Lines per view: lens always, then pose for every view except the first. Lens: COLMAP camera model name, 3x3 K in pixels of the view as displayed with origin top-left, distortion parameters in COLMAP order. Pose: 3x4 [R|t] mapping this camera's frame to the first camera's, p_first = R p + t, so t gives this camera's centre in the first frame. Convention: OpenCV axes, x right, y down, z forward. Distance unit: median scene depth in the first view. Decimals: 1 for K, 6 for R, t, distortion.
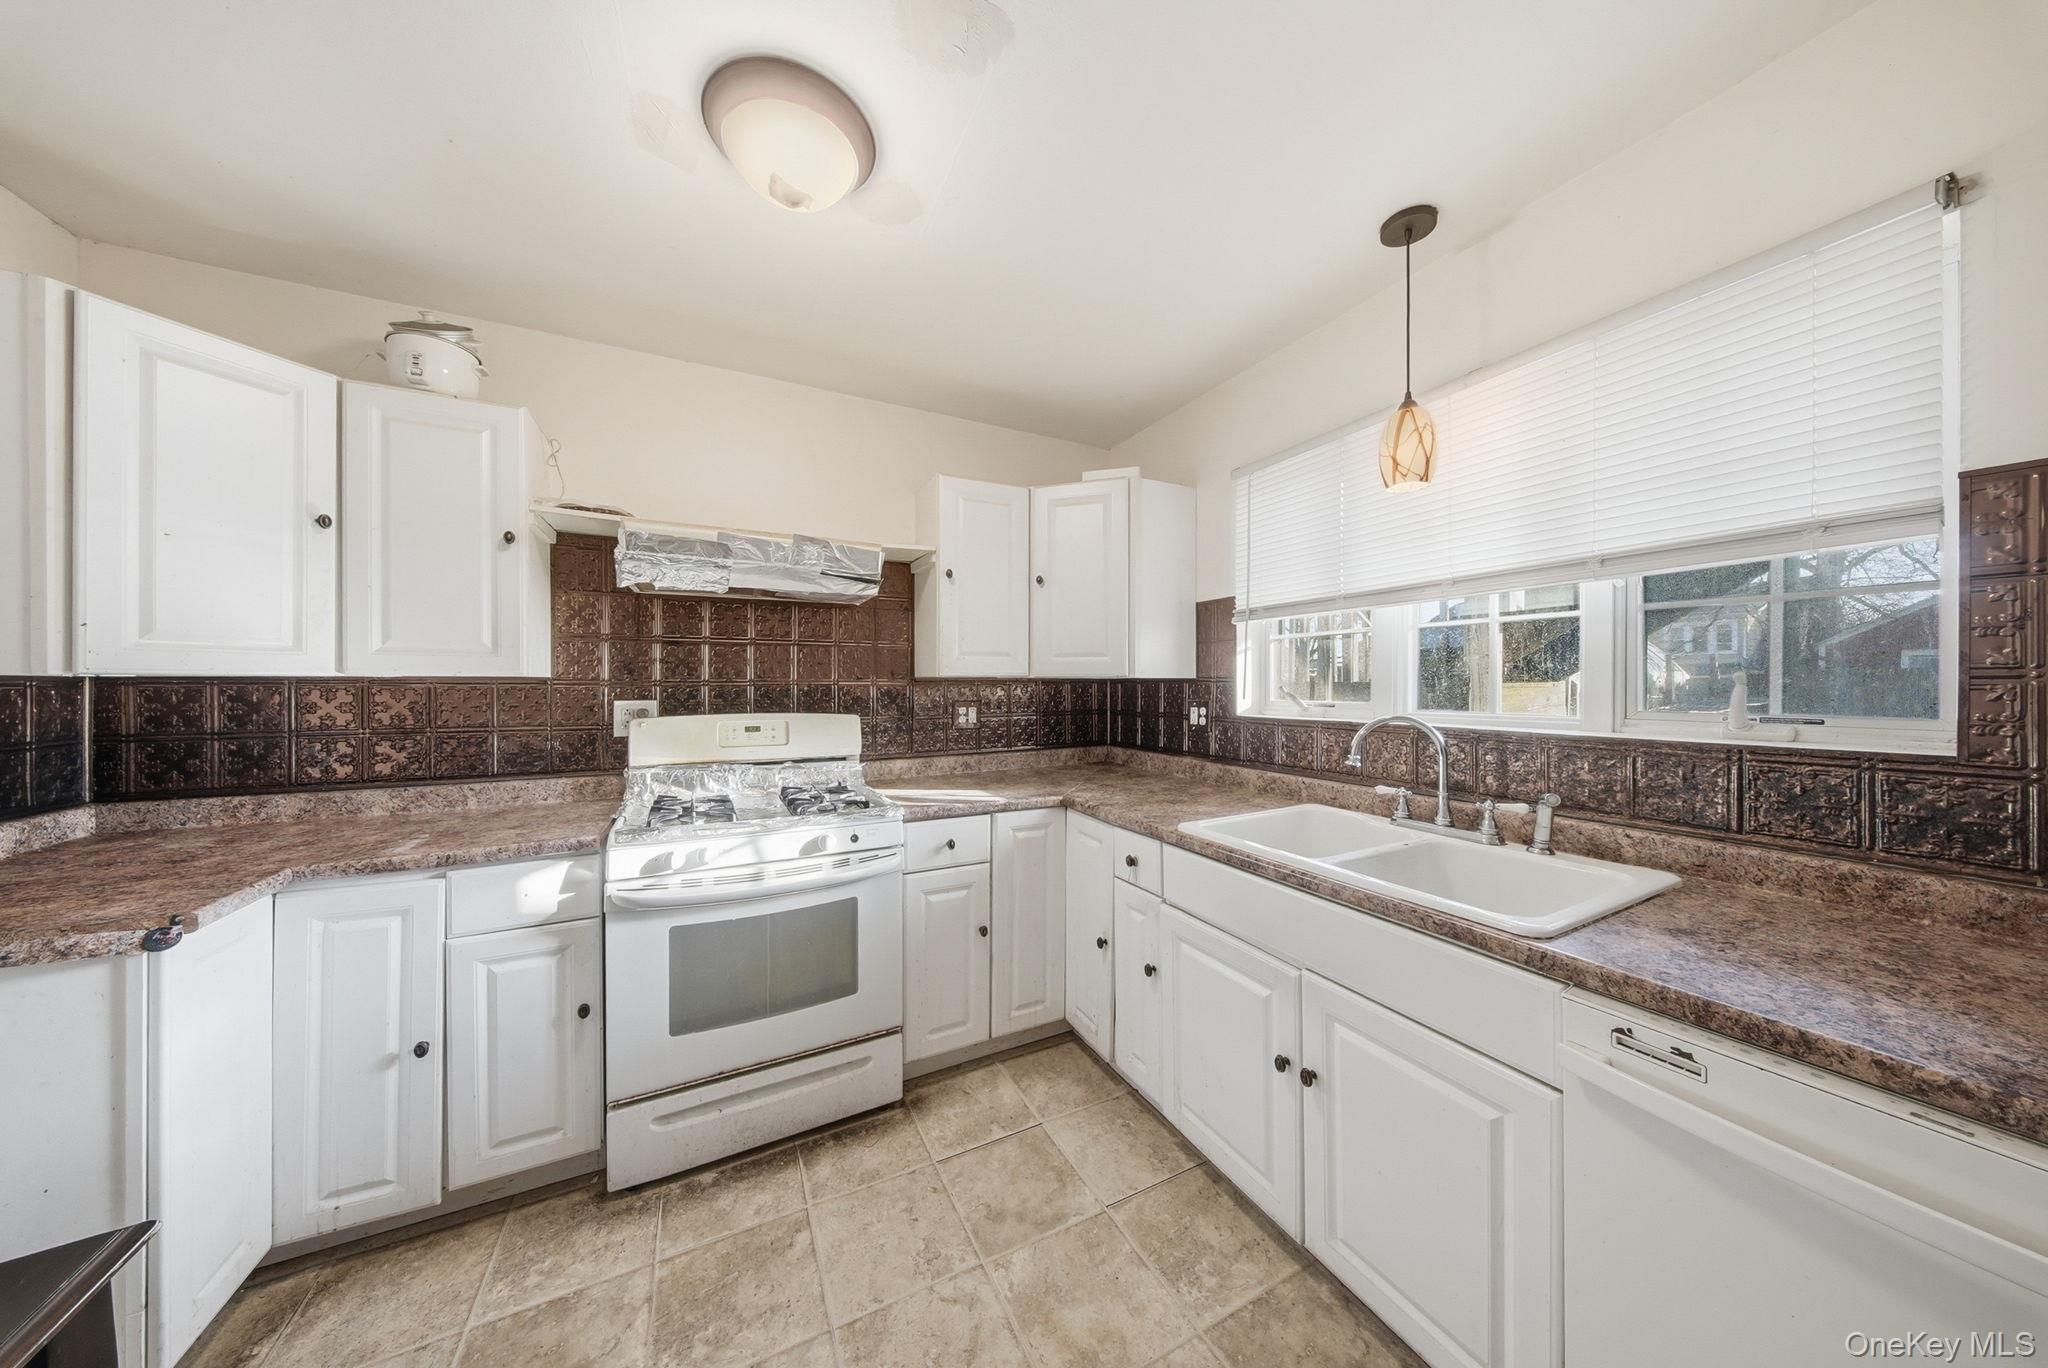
lens RADIAL K [[621.8, 0, 1014.2], [0, 621.8, 686.3], [0, 0, 1]] dist [0.001909, -0.002390]
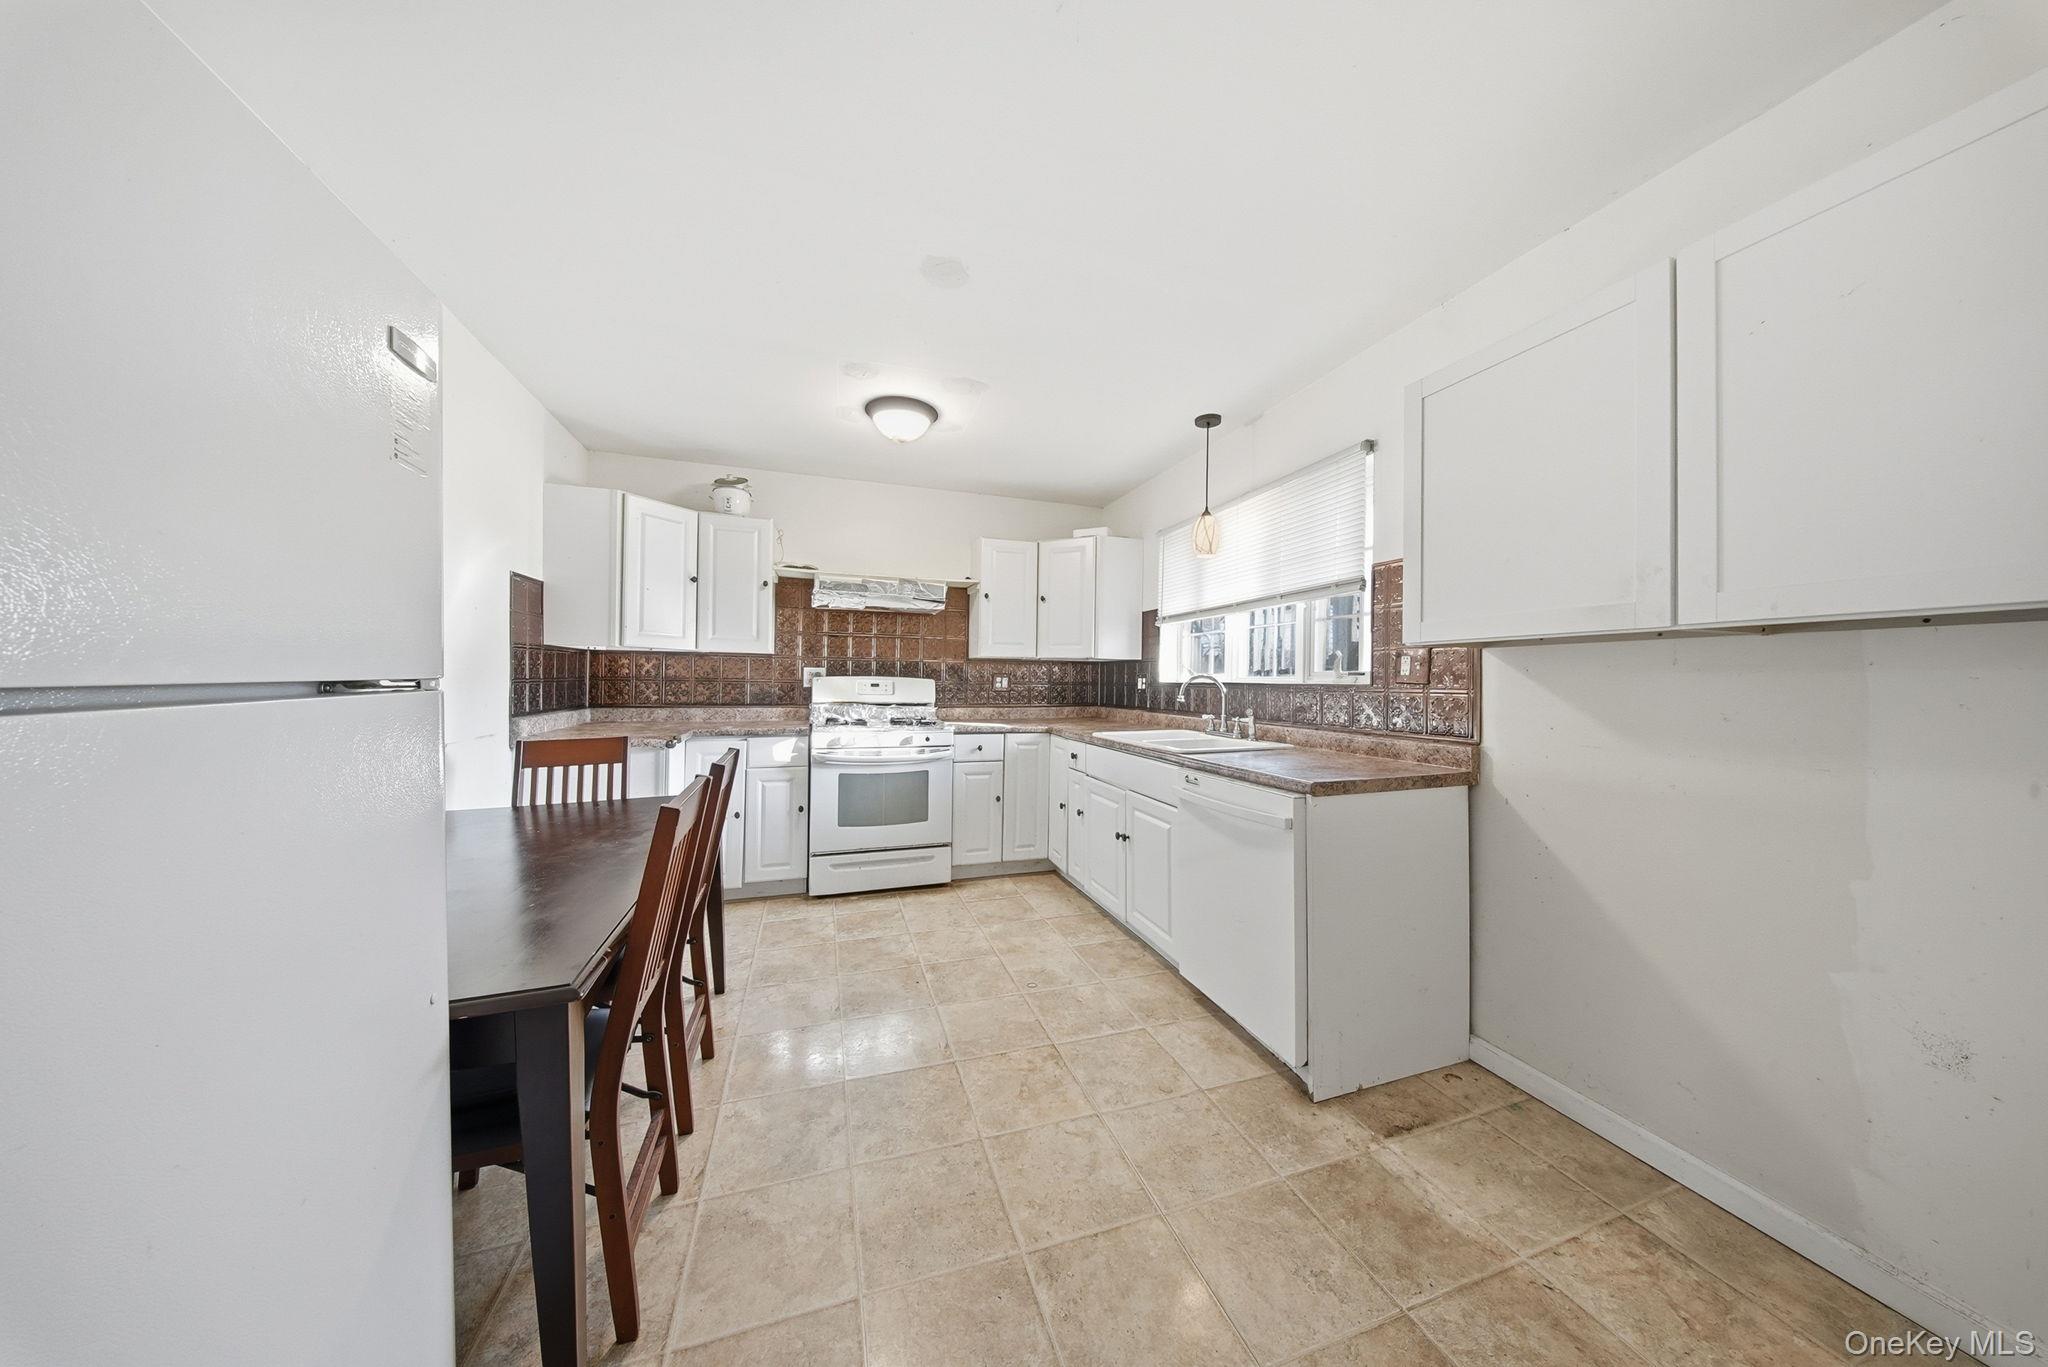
lens RADIAL K [[621.8, 0, 1014.2], [0, 621.8, 685.8], [0, 0, 1]] dist [0.001909, -0.002390]
pose [[0.988403, 0.016078, -0.151002, 0.253288], [-0.015458, 0.999867, 0.005281, 0.059095], [0.151067, -0.002885, 0.988519, -0.733565]]
